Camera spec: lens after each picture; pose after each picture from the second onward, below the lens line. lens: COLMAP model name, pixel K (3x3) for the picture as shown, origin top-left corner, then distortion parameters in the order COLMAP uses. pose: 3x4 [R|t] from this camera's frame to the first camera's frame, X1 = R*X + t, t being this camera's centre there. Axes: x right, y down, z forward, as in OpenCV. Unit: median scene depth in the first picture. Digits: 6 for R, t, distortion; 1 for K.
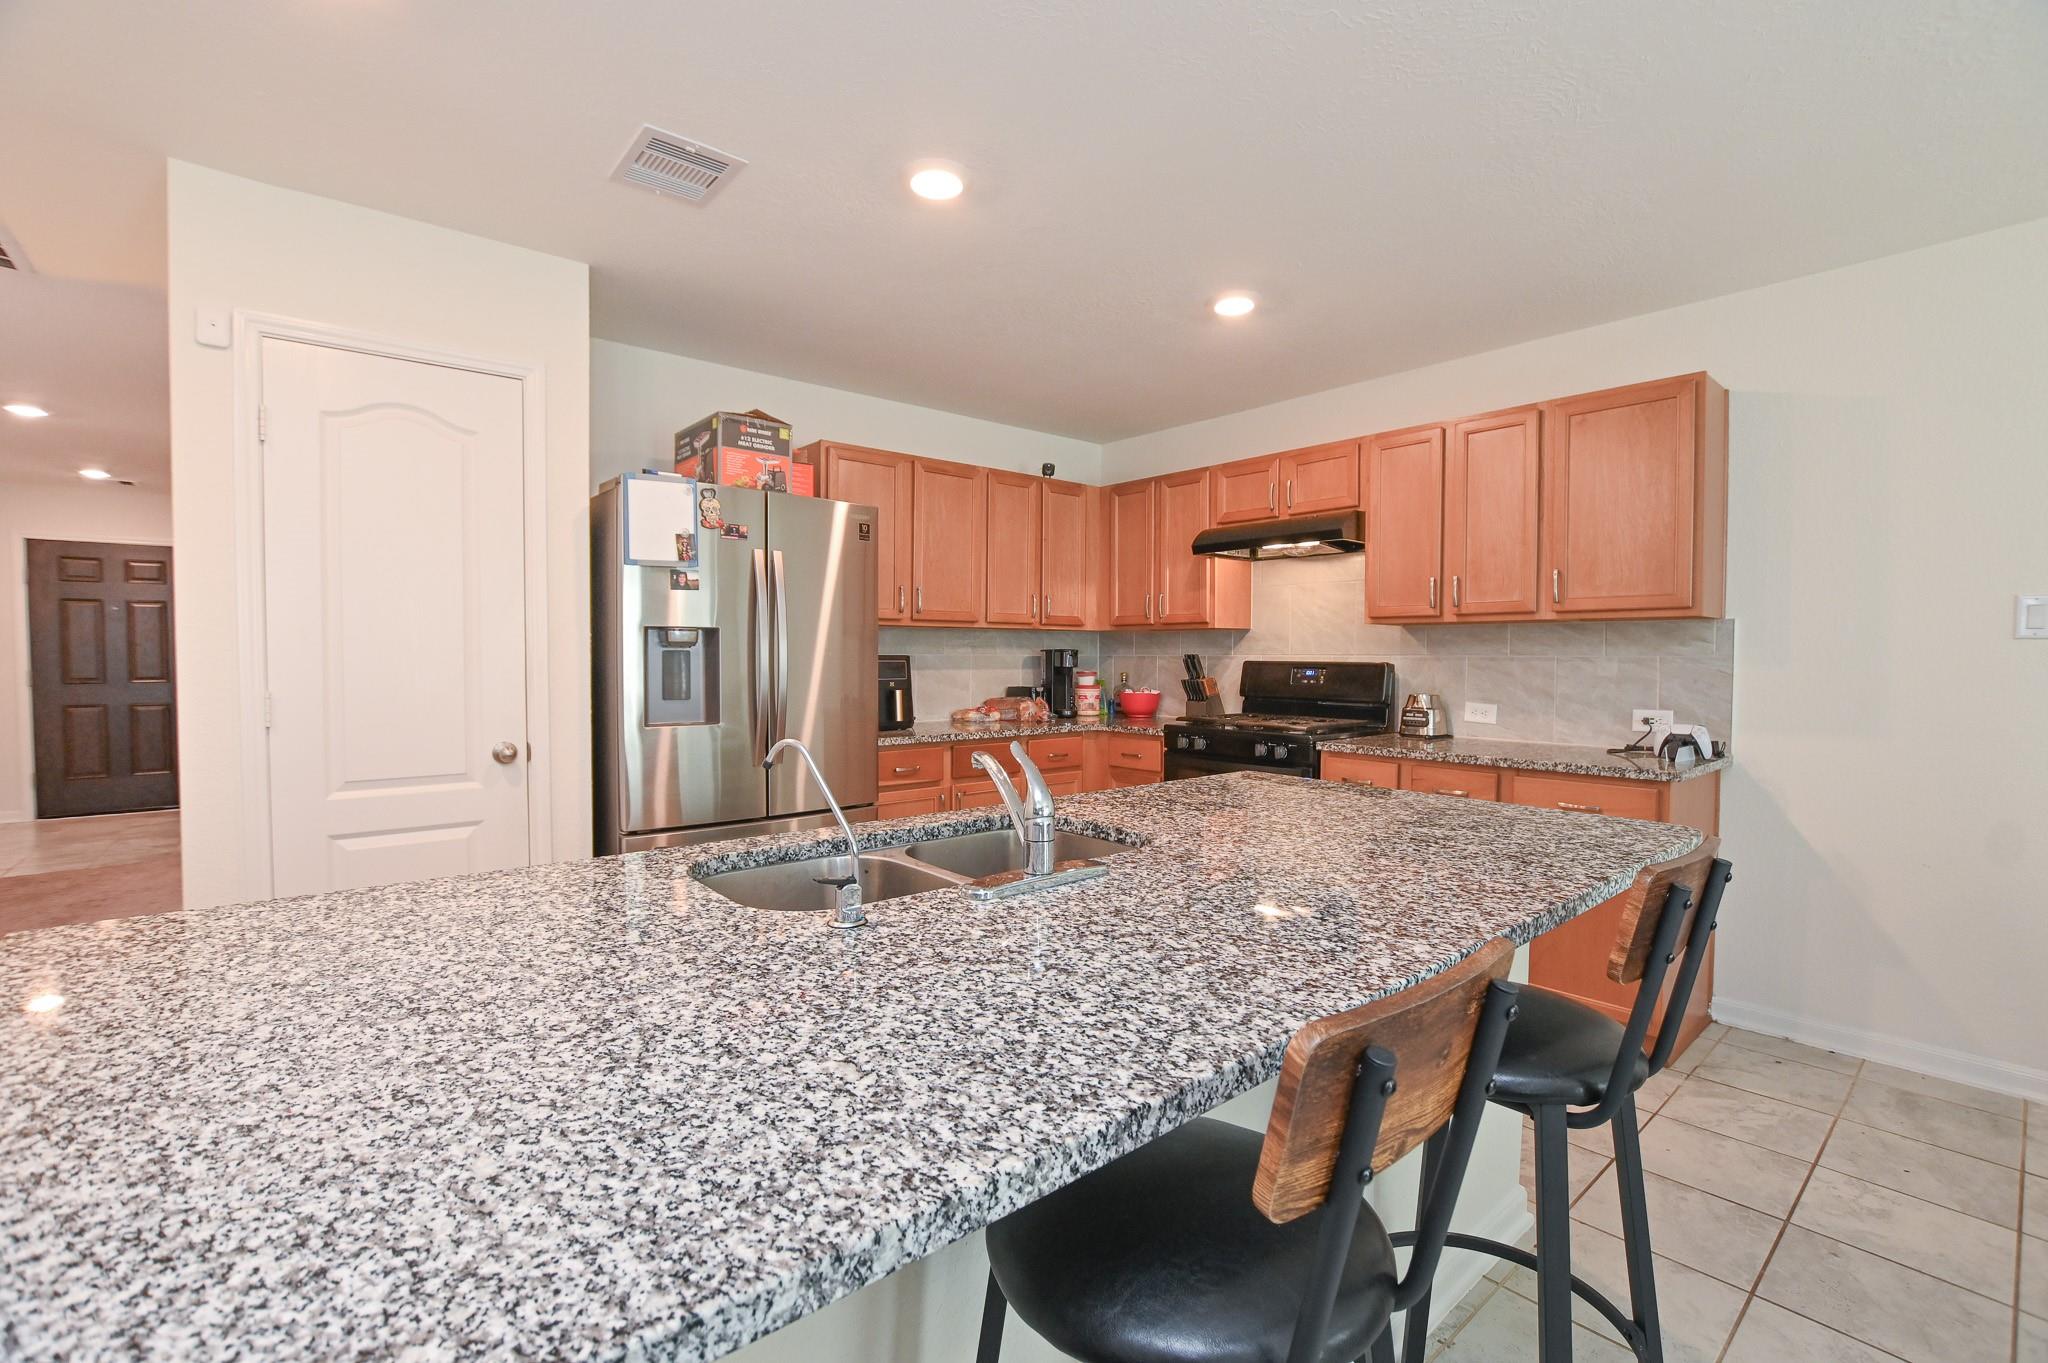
lens RADIAL K [[890.4, 0, 1024.0], [0, 890.4, 681.5], [0, 0, 1]] dist [-0.040178, 0.006923]
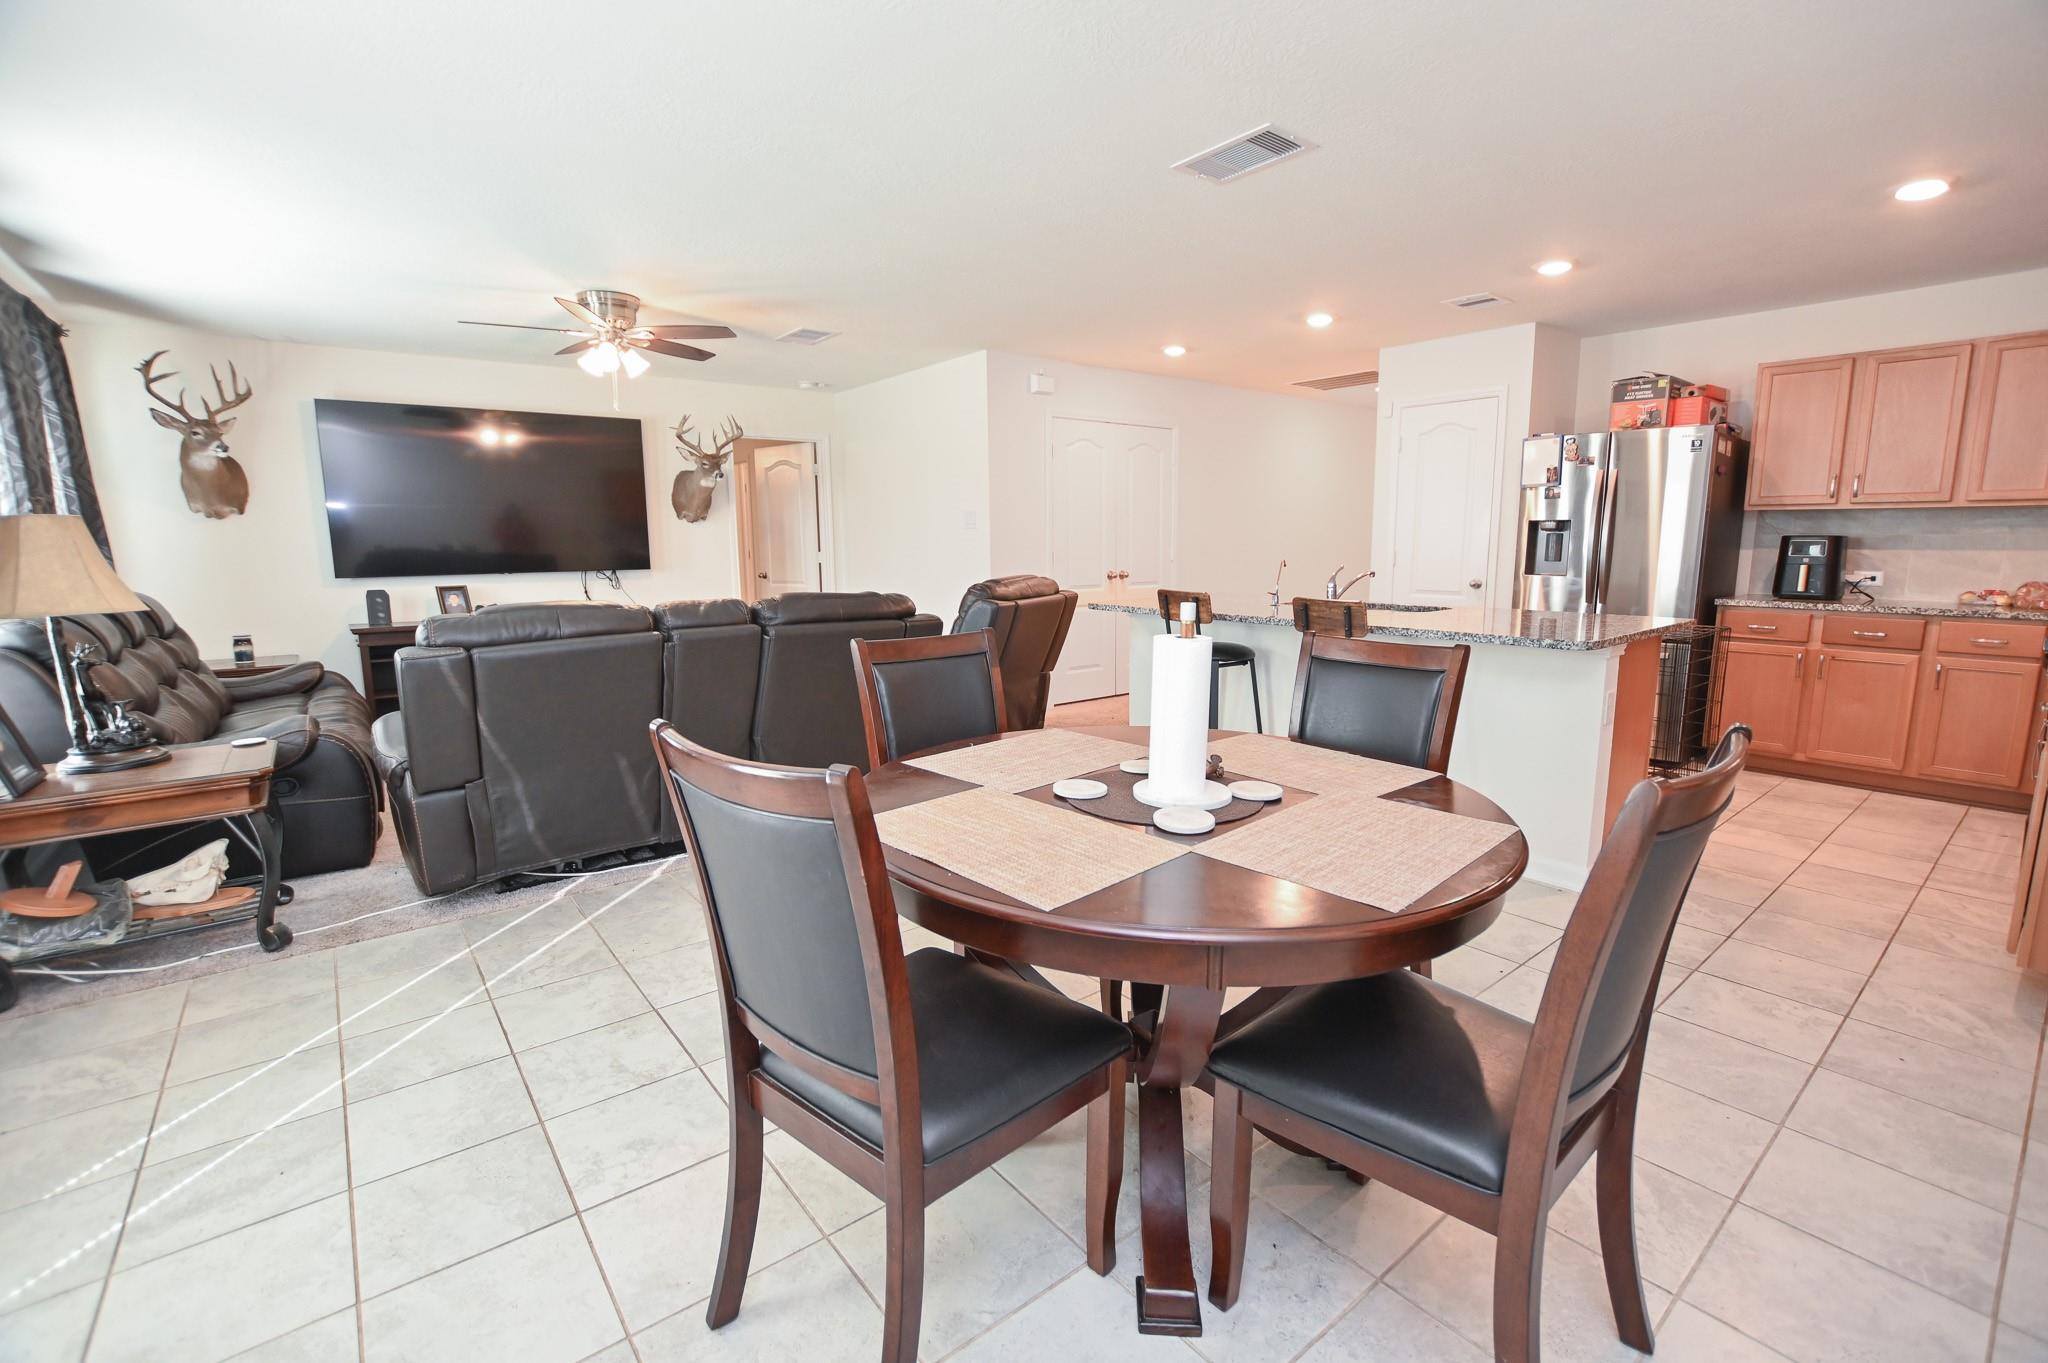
lens RADIAL K [[890.4, 0, 1024.0], [0, 890.4, 681.5], [0, 0, 1]] dist [-0.040178, 0.006923]
pose [[-0.031211, 0.156743, -0.987146, 1.263486], [-0.021360, 0.987297, 0.157442, 0.004349], [0.999285, 0.025999, -0.027466, -0.002010]]
